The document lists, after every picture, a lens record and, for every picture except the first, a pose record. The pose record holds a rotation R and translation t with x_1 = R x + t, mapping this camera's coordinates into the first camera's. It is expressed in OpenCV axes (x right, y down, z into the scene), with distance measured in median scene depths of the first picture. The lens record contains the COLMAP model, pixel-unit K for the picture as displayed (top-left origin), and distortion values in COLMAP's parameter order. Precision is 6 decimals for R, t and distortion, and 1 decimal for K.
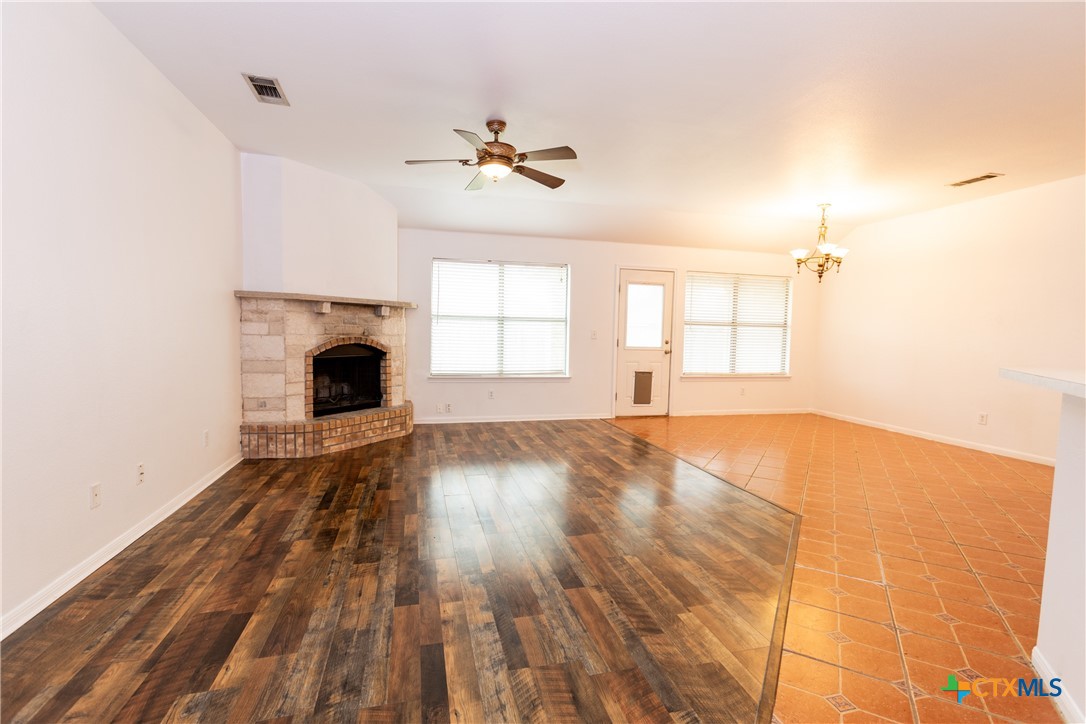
lens RADIAL K [[494.6, 0, 543.0], [0, 494.6, 362.0], [0, 0, 1]] dist [-0.015539, 0.010493]
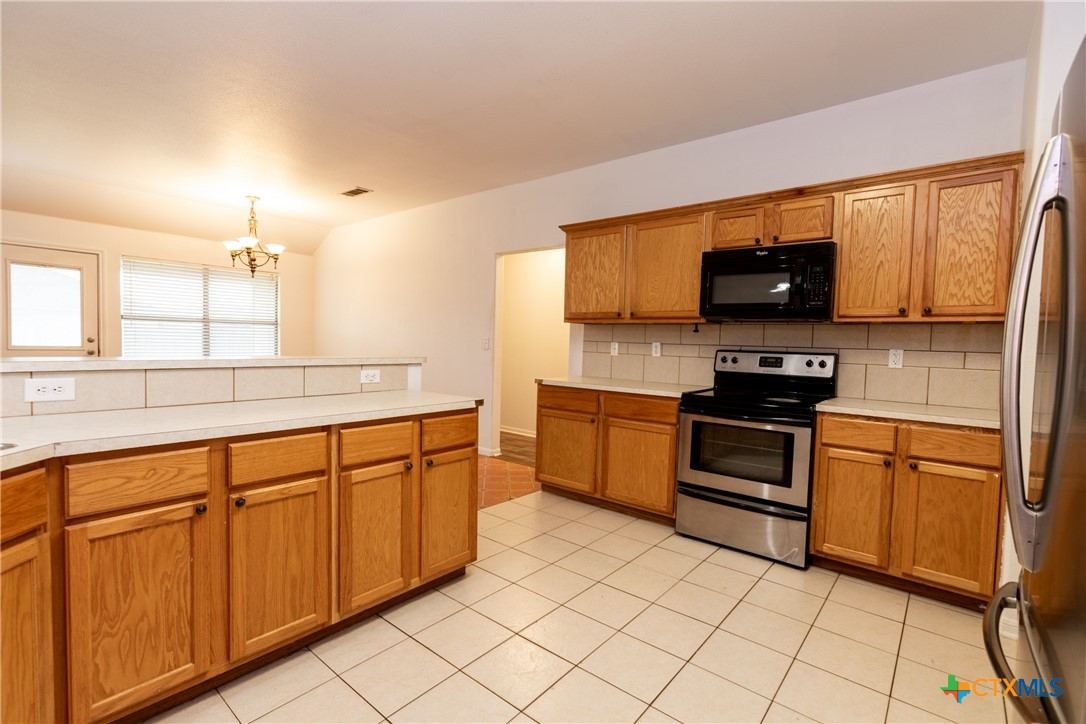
lens RADIAL K [[494.6, 0, 543.0], [0, 494.6, 362.0], [0, 0, 1]] dist [-0.015539, 0.010493]
pose [[0.805058, -0.026217, 0.592616, 0.473221], [0.028671, 0.999575, 0.005271, 0.017320], [-0.592502, 0.012748, 0.805468, -0.125029]]
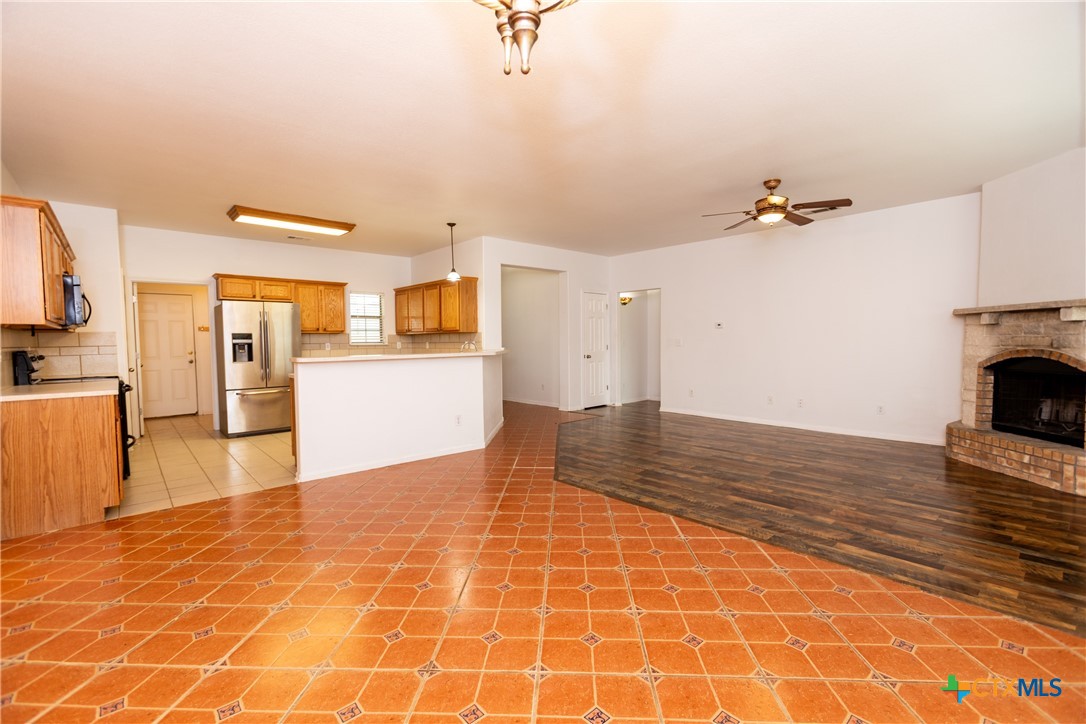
lens RADIAL K [[479.3, 0, 543.0], [0, 479.3, 362.0], [0, 0, 1]] dist [0.001030, 0.000276]
pose [[-0.887887, 0.008857, -0.459977, 0.680530], [-0.037581, 0.995077, 0.091703, -0.067413], [0.458524, 0.098709, -0.883183, 1.248294]]
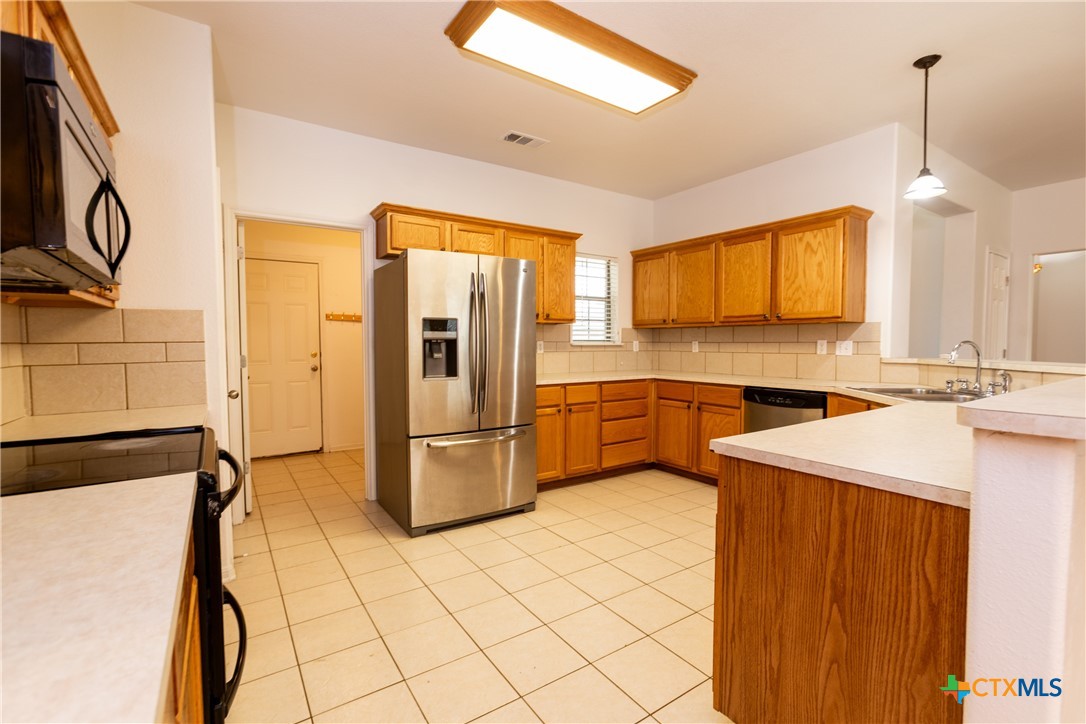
lens RADIAL K [[488.0, 0, 543.0], [0, 488.0, 362.0], [0, 0, 1]] dist [-0.028511, 0.021632]
pose [[-0.940096, -0.006244, -0.340852, 0.868778], [-0.040575, 0.994775, 0.093684, -0.011519], [0.338486, 0.101902, -0.935437, 0.476665]]
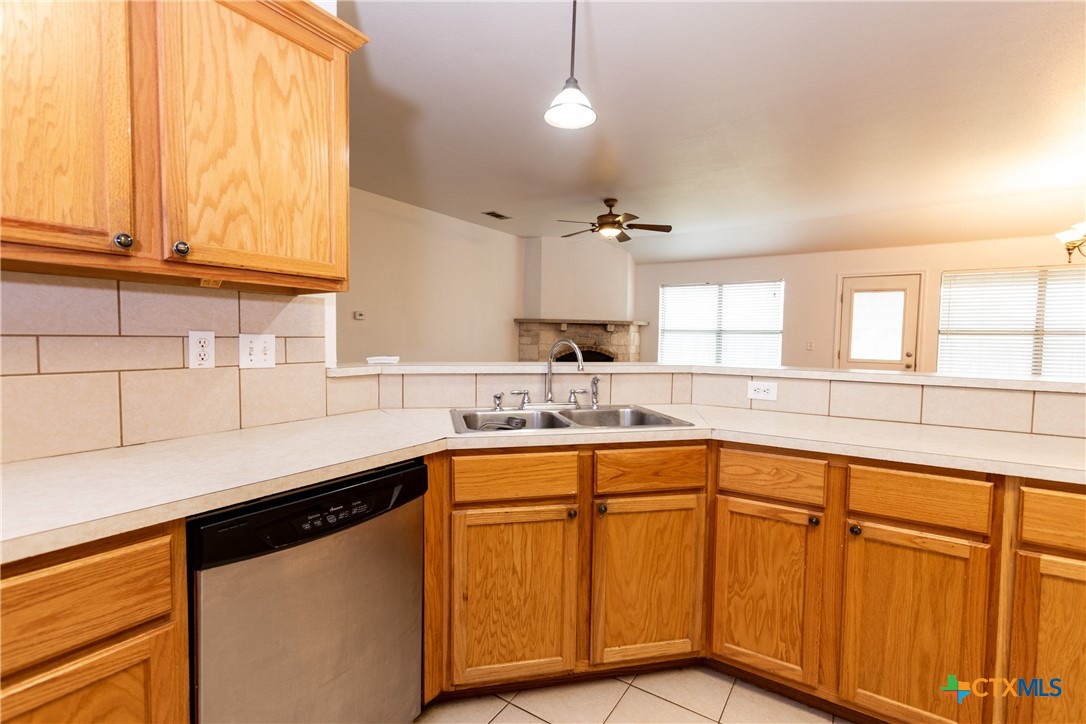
lens RADIAL K [[494.6, 0, 543.0], [0, 494.6, 362.0], [0, 0, 1]] dist [-0.015539, 0.010493]
pose [[0.679044, 0.025435, -0.733657, 0.577254], [-0.048348, 0.998779, -0.010122, 0.016827], [0.732504, 0.042344, 0.679445, -0.090897]]
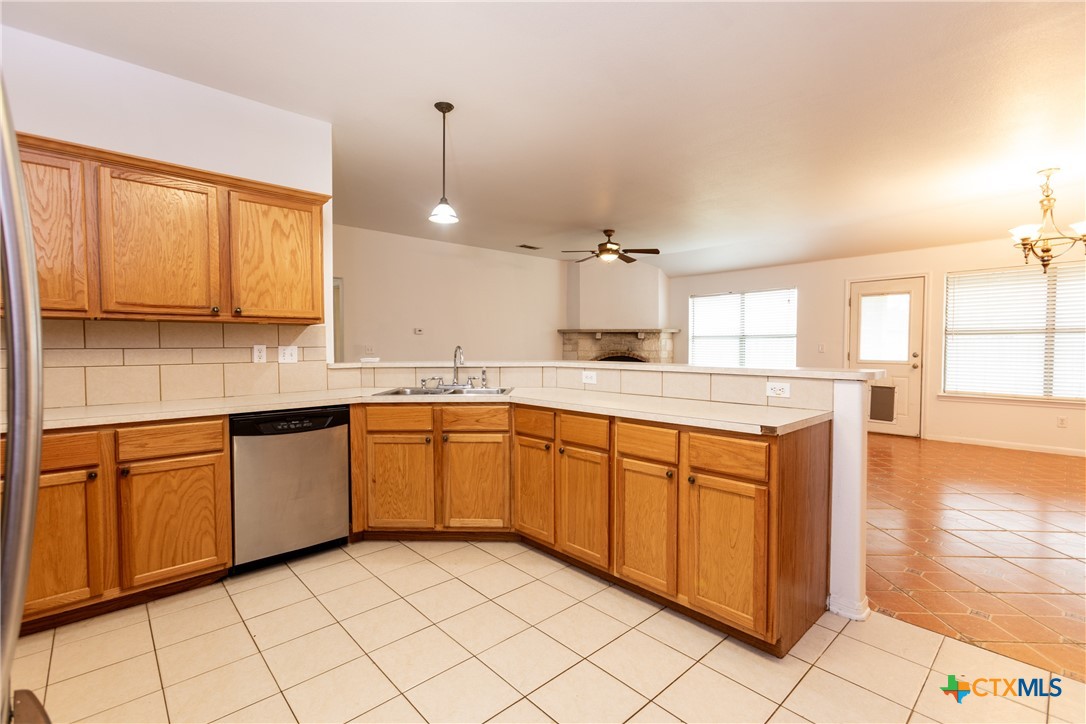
lens RADIAL K [[488.0, 0, 543.0], [0, 488.0, 362.0], [0, 0, 1]] dist [-0.028511, 0.021632]
pose [[0.477900, 0.006785, -0.878388, 0.898567], [-0.043520, 0.998925, -0.015962, 0.020523], [0.877336, 0.045856, 0.477682, -0.024555]]
